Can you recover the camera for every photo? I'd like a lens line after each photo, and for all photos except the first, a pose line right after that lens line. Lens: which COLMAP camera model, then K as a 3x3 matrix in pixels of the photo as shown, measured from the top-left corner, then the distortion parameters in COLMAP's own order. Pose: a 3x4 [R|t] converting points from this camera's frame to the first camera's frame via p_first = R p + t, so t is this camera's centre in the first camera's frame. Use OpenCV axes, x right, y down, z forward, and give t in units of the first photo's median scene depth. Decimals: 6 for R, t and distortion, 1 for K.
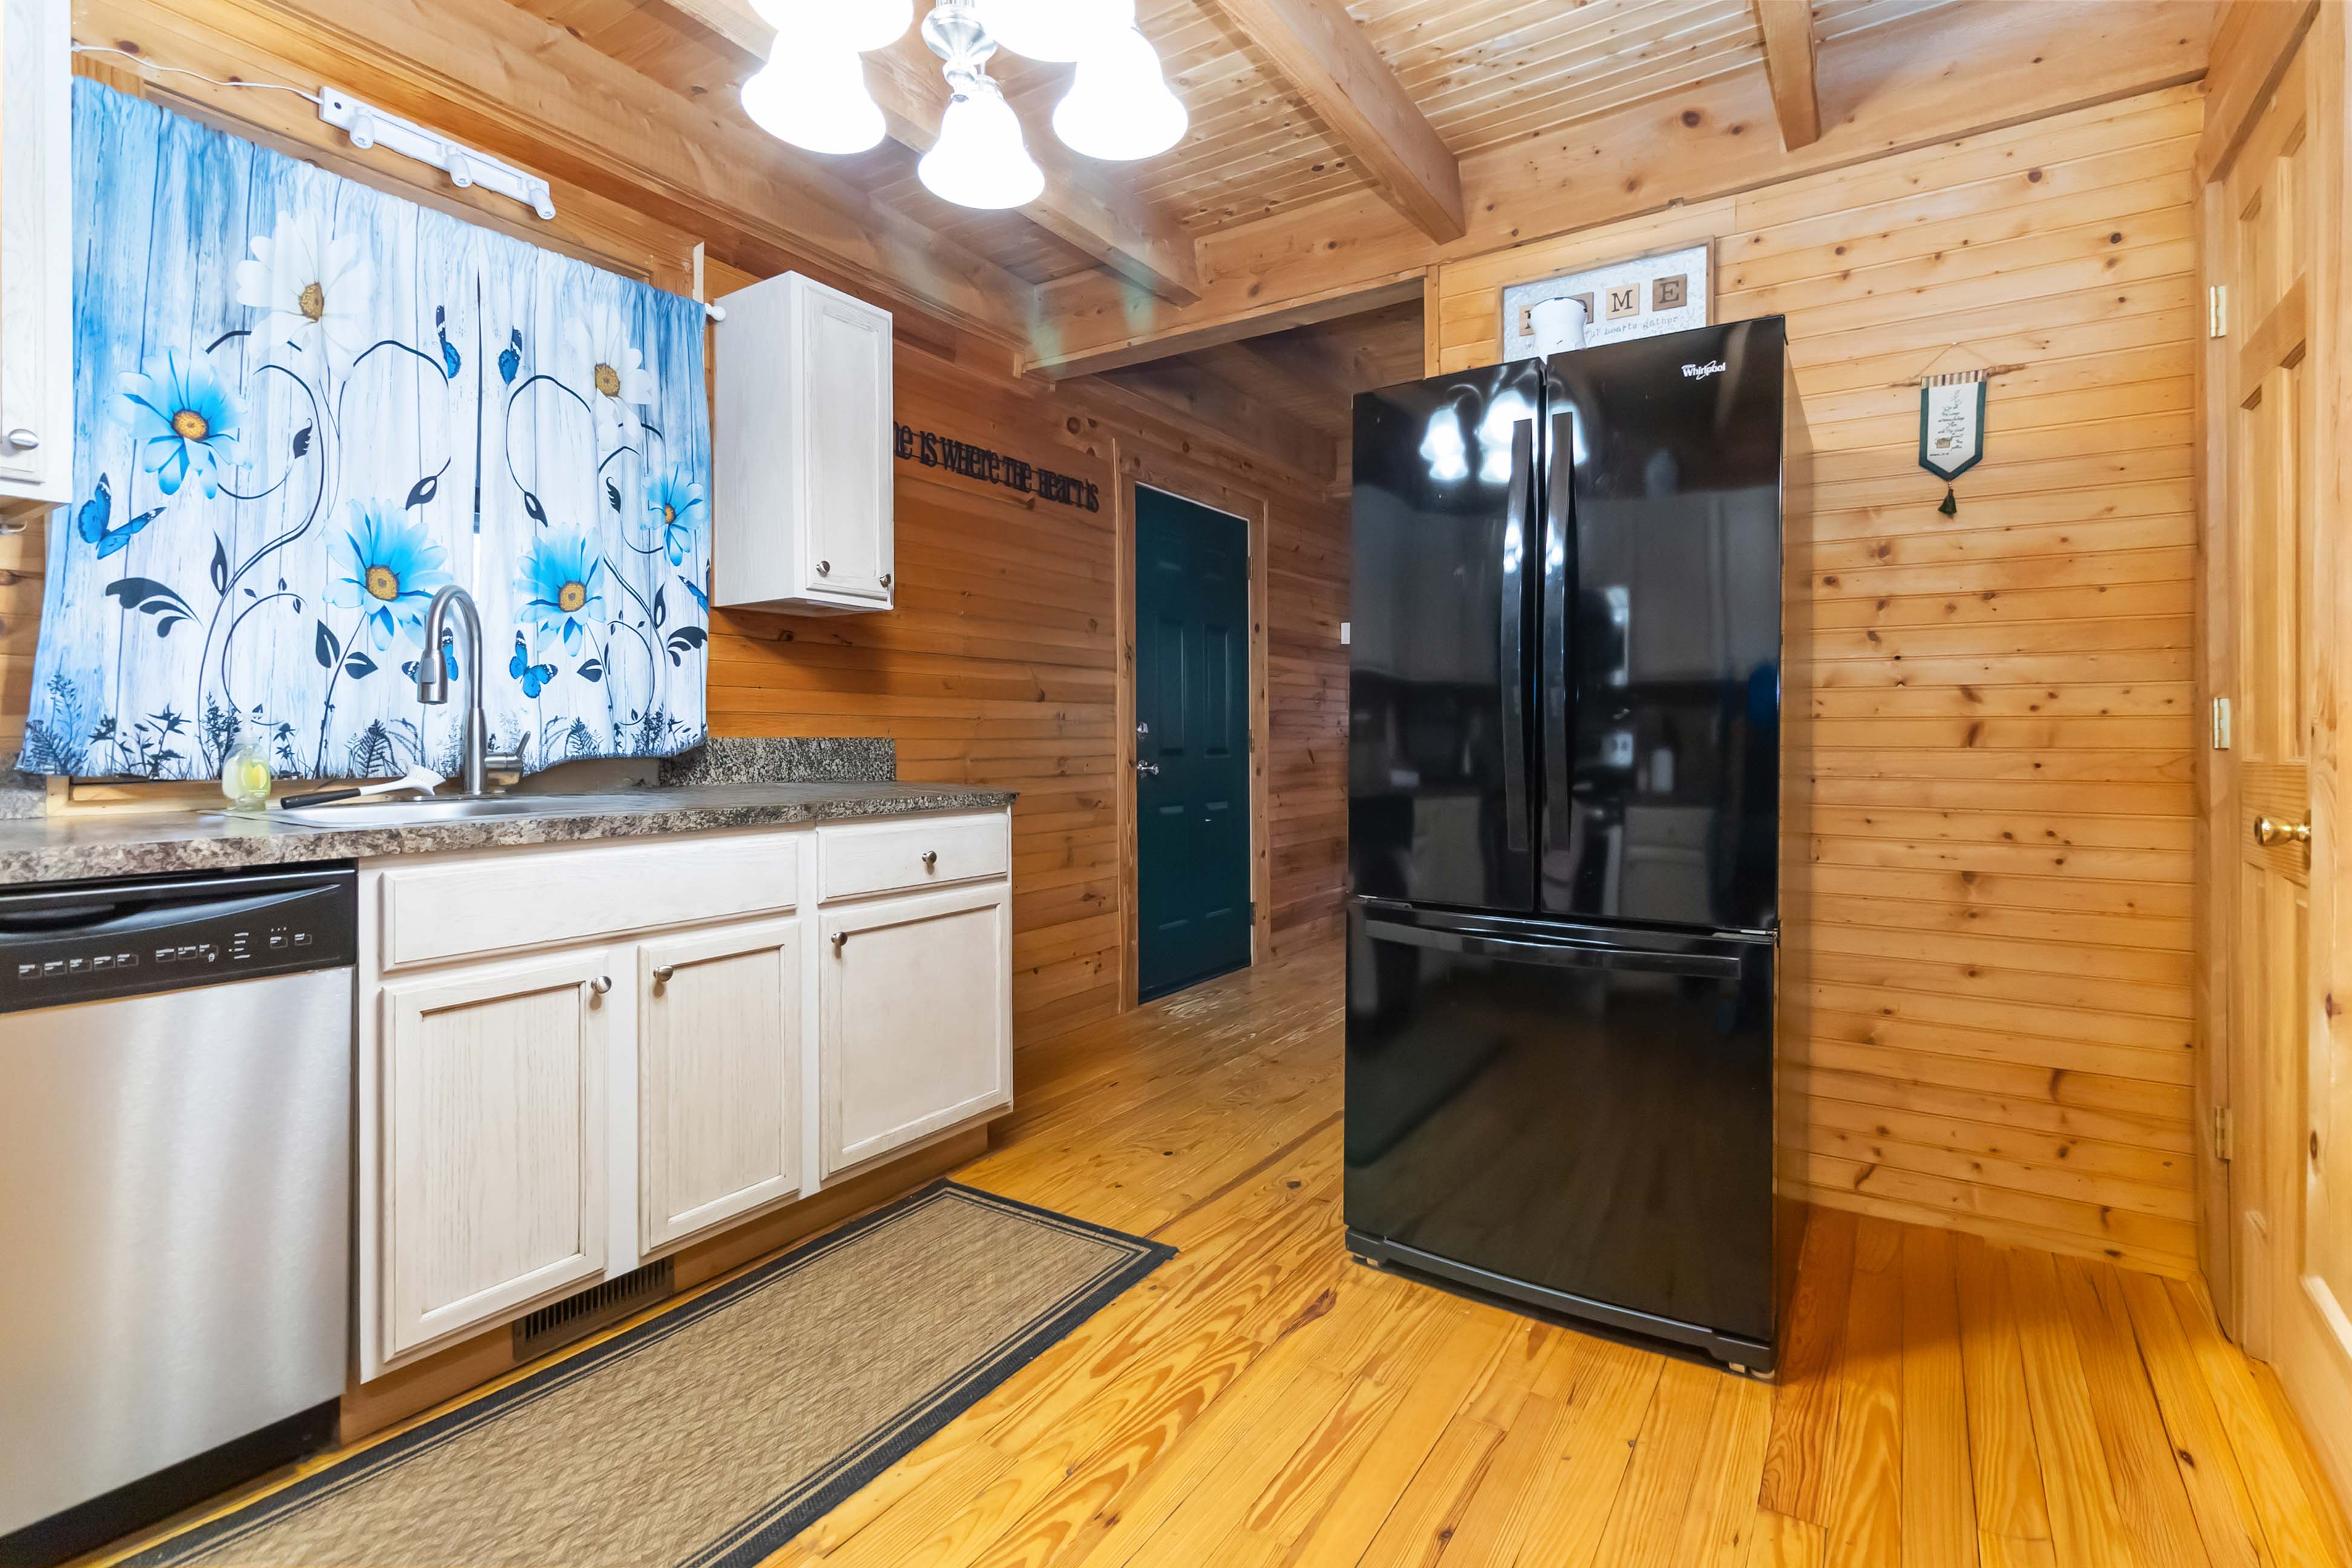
lens RADIAL K [[1085.8, 0, 1178.6], [0, 1085.8, 752.6], [0, 0, 1]] dist [0.000655, 0.000323]
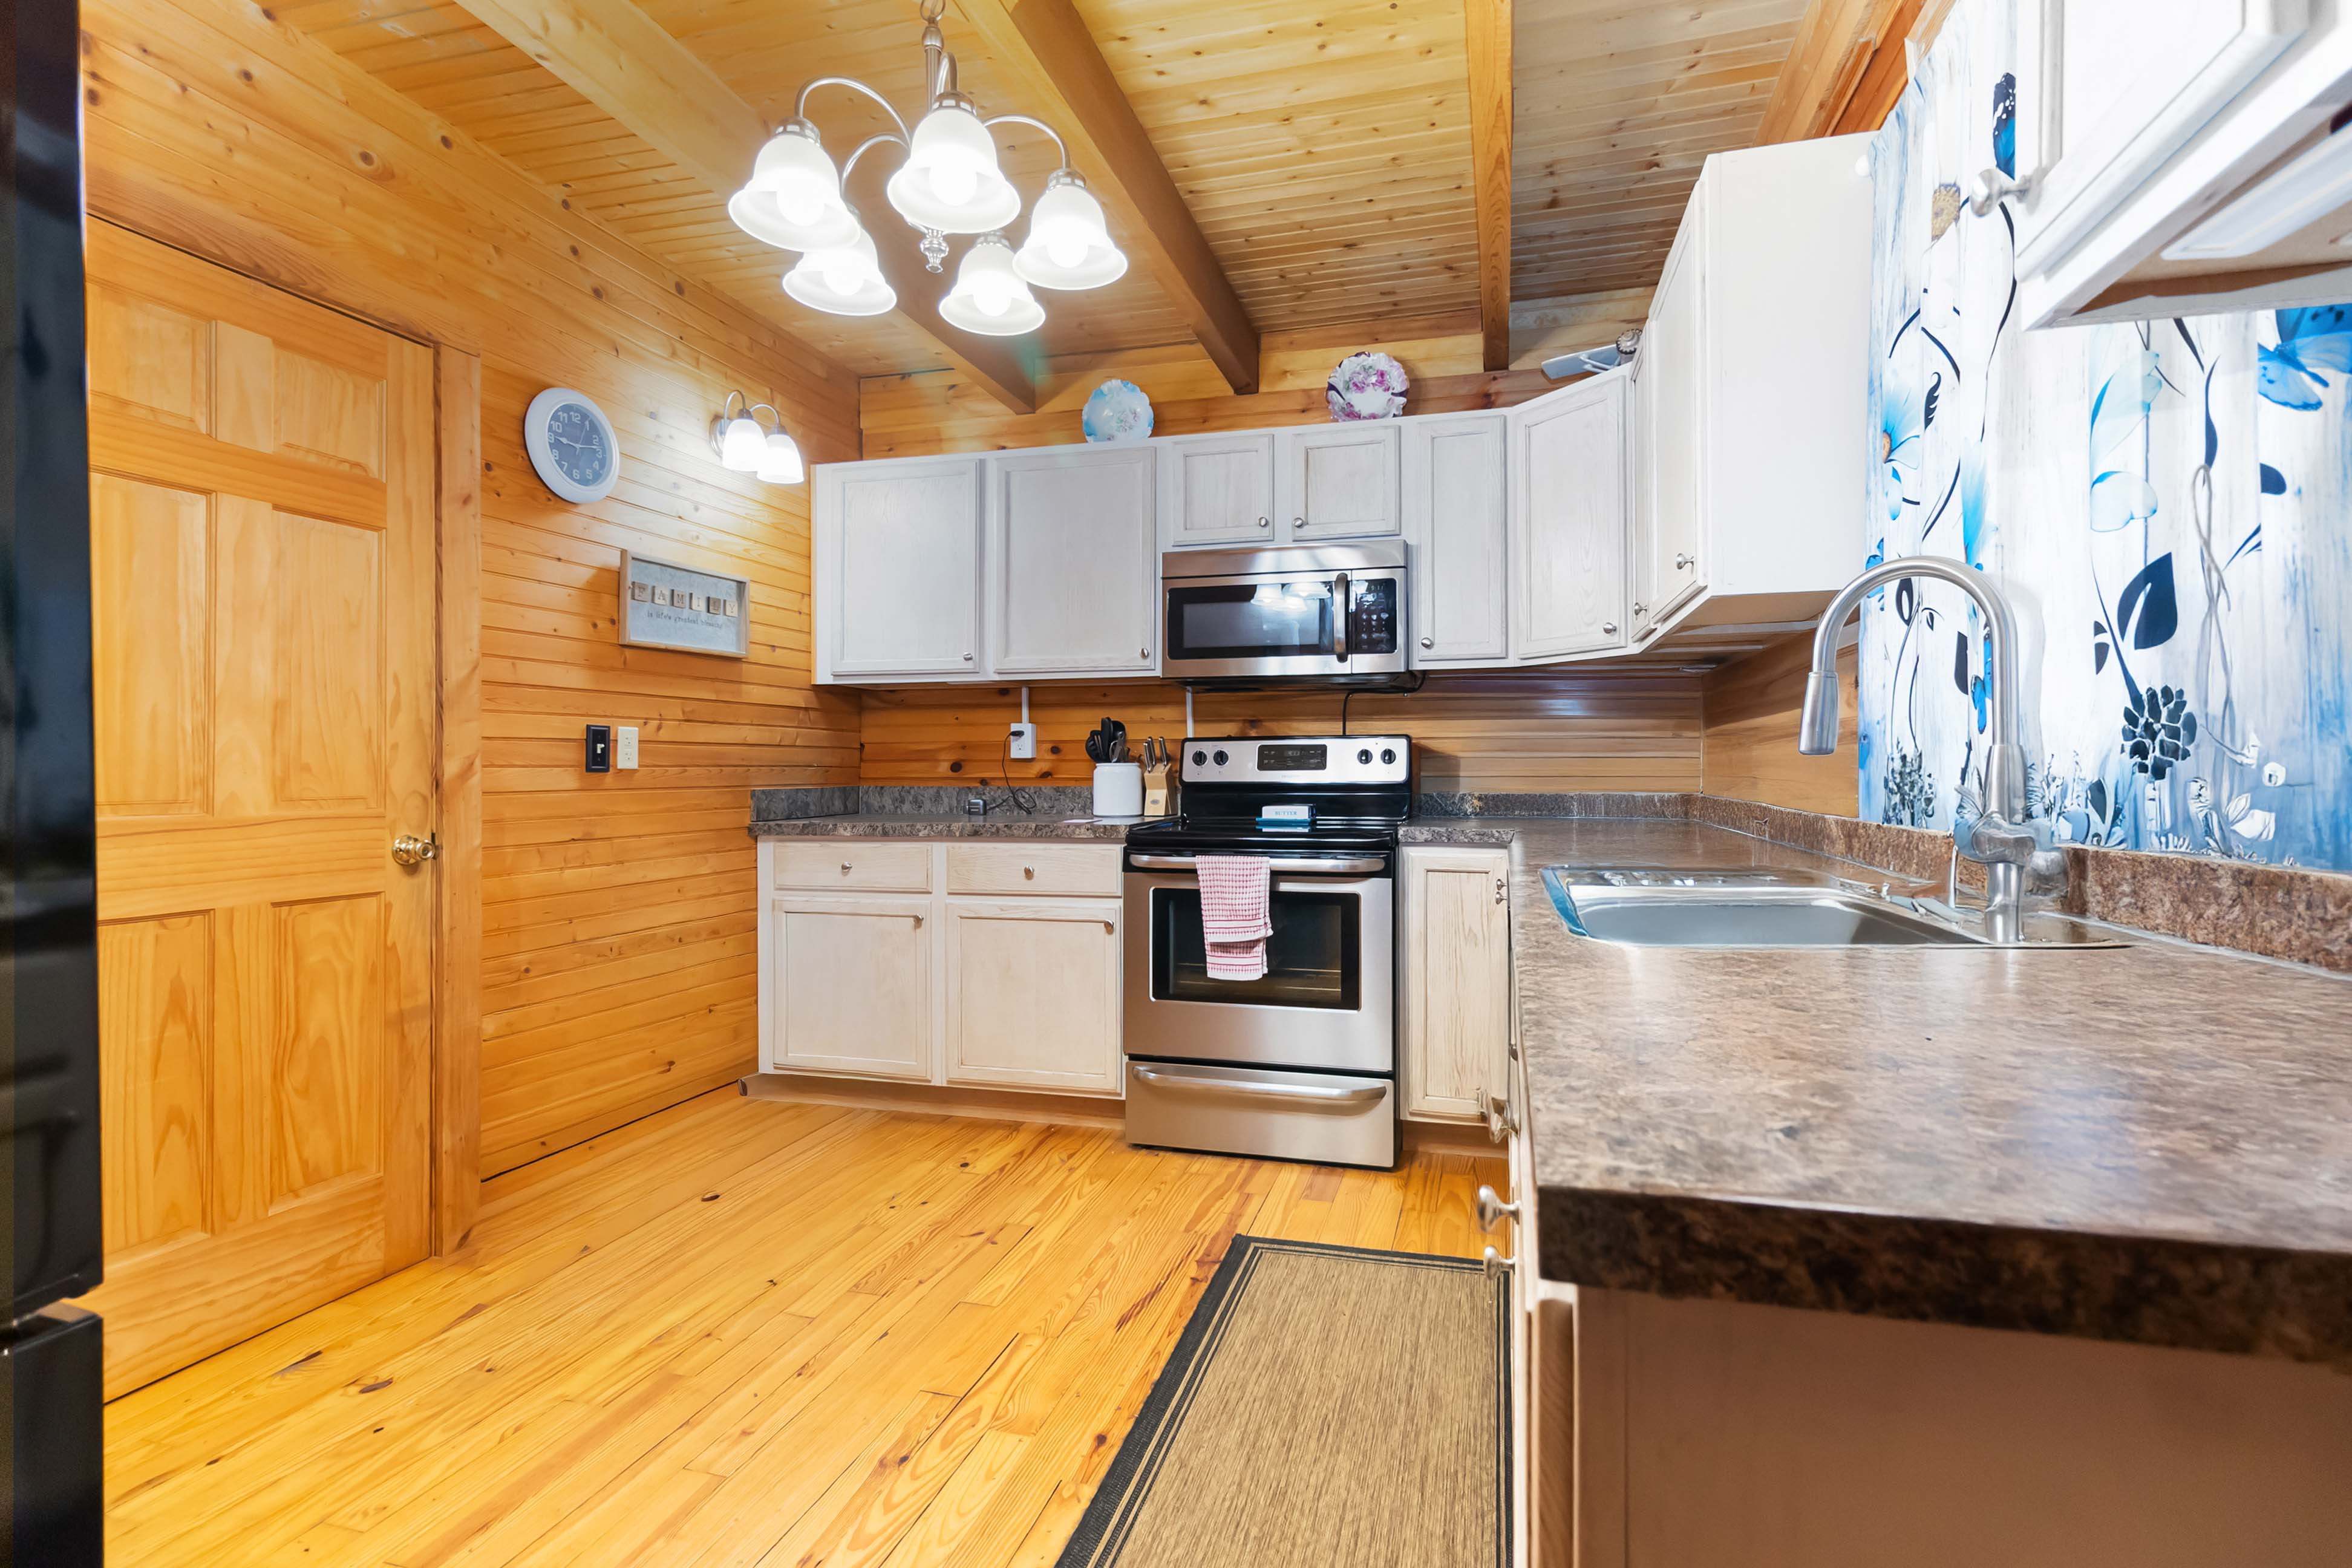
lens RADIAL K [[1118.2, 0, 1210.4], [0, 1118.2, 759.1], [0, 0, 1]] dist [0.000548, 0.001240]
pose [[-0.950399, 0.001008, -0.311031, -0.063760], [0.000244, 0.999997, 0.002493, -0.033866], [0.311033, 0.002293, -0.950396, 1.394662]]
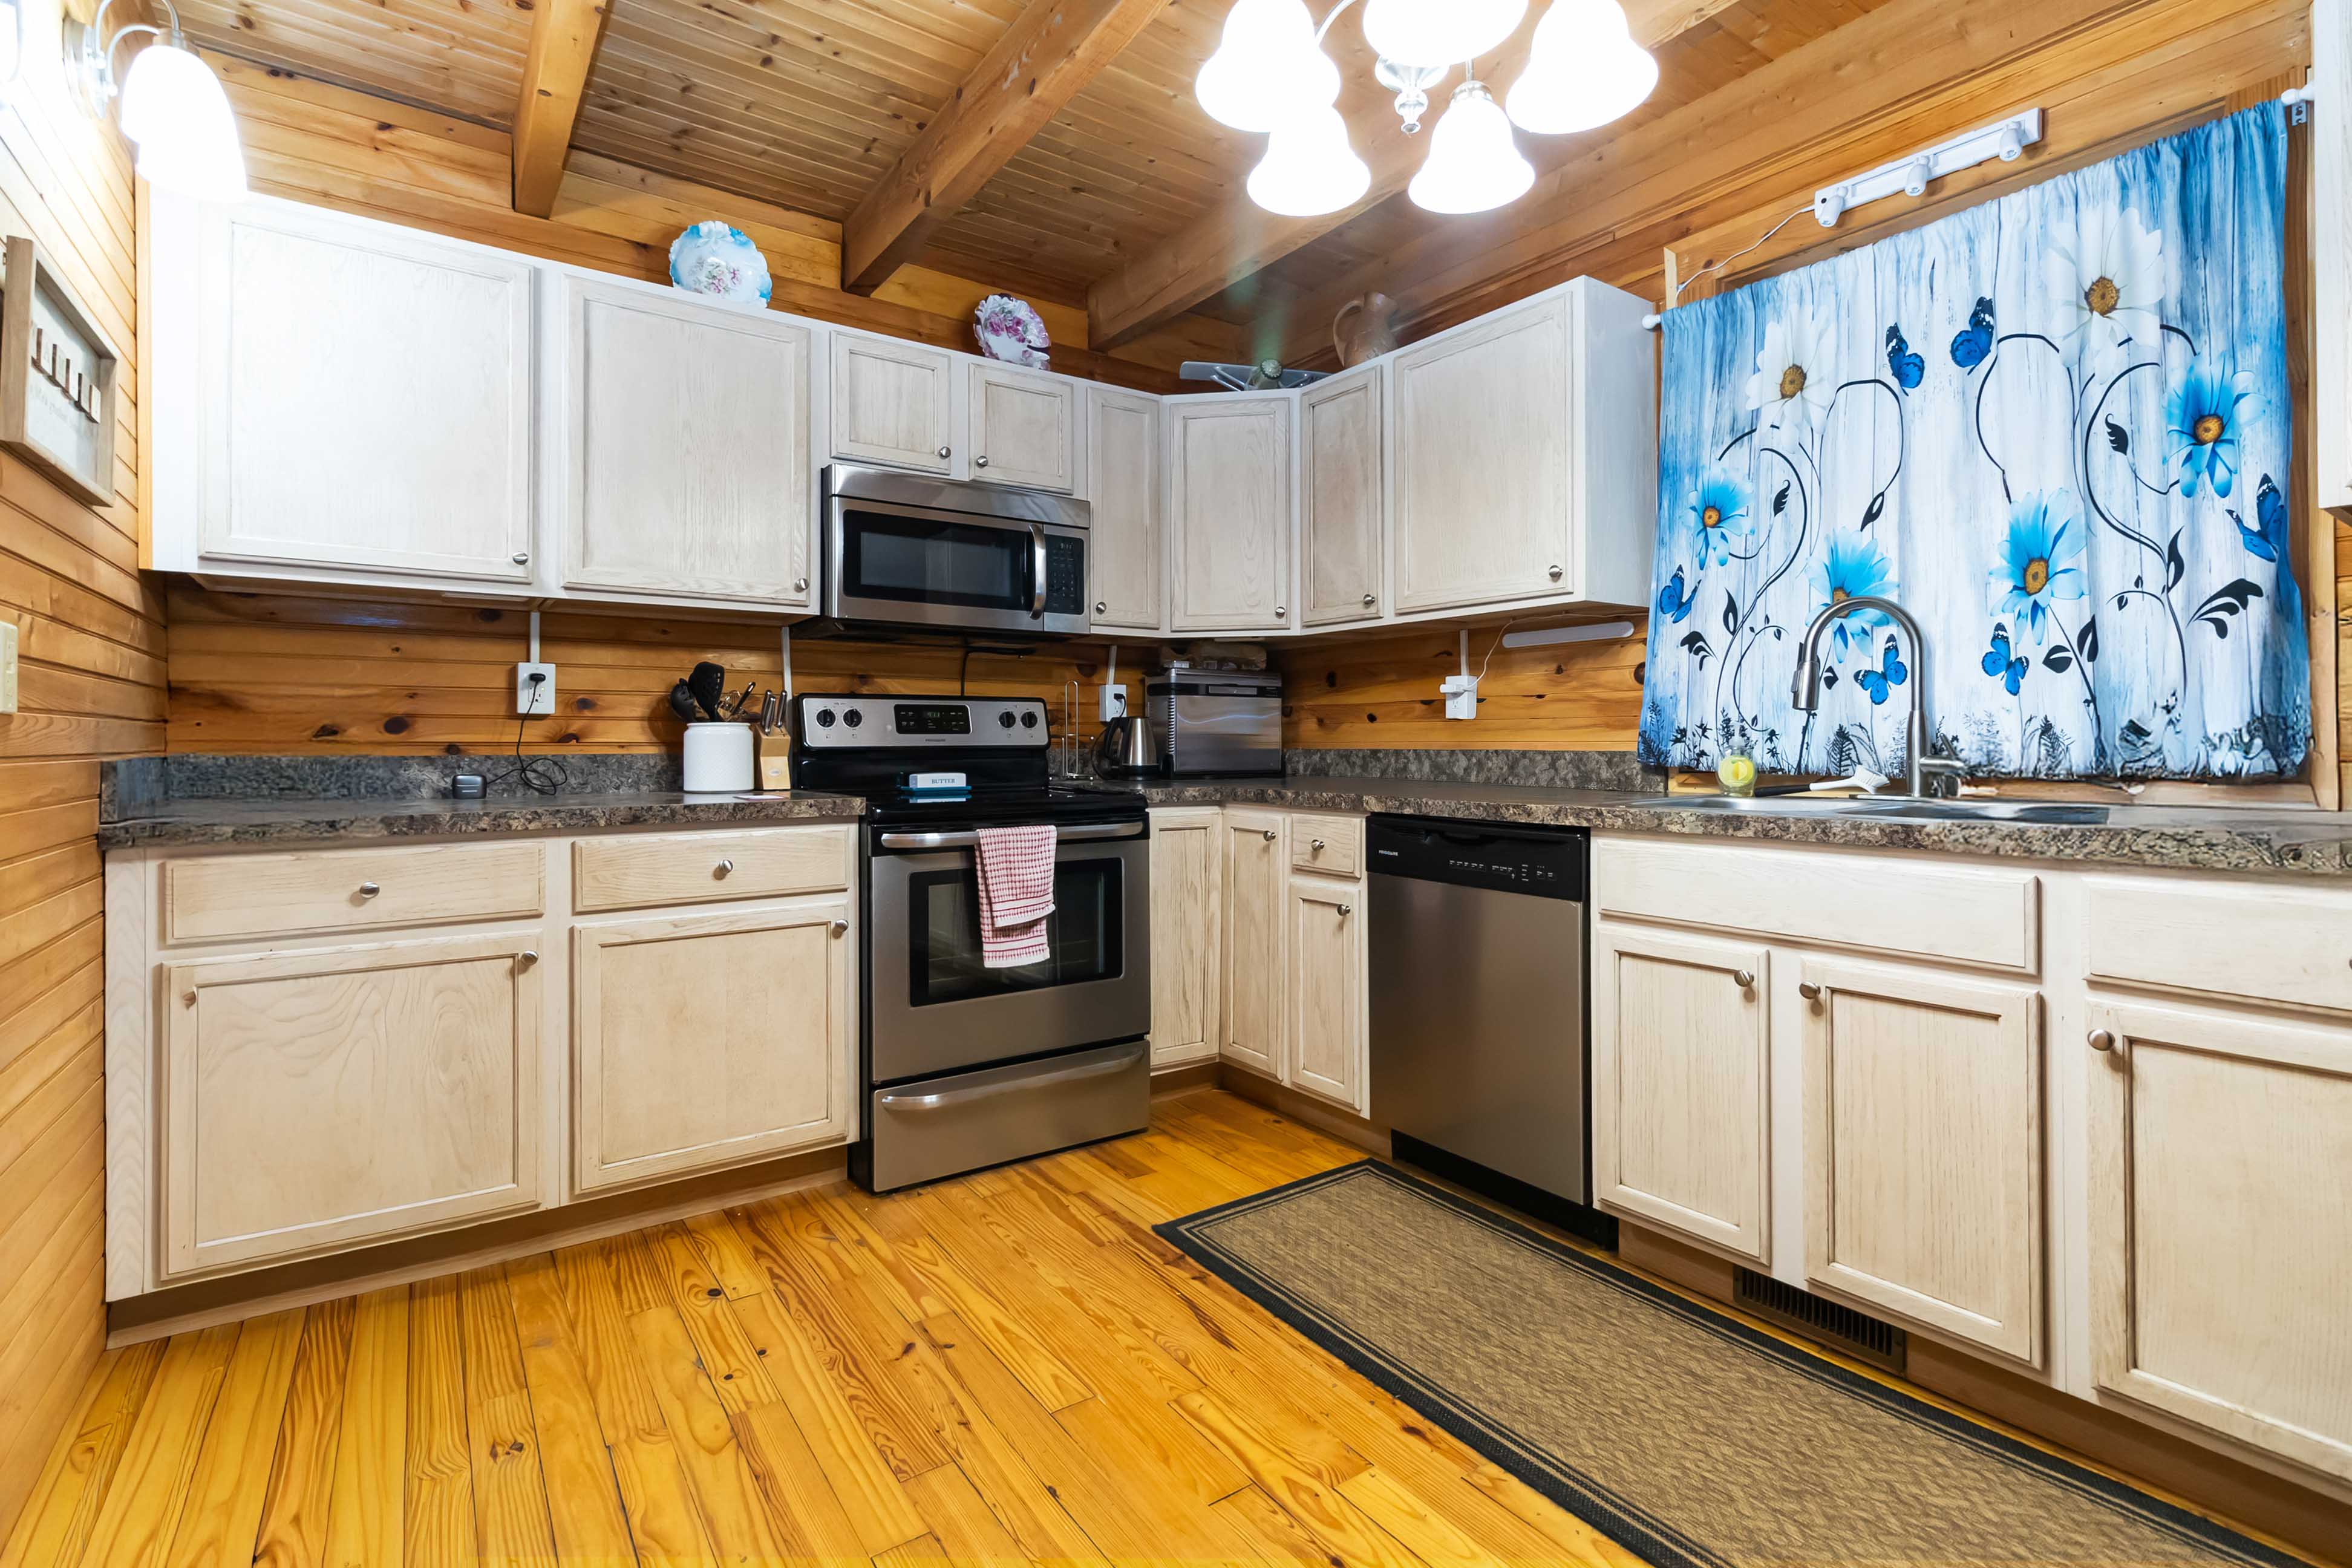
lens RADIAL K [[1085.6, 0, 1185.5], [0, 1085.6, 742.9], [0, 0, 1]] dist [0.001567, 0.000739]
pose [[-0.359971, 0.000305, -0.932964, 0.513439], [-0.007604, 0.999966, 0.003261, -0.008935], [0.932933, 0.008268, -0.359956, 0.711161]]
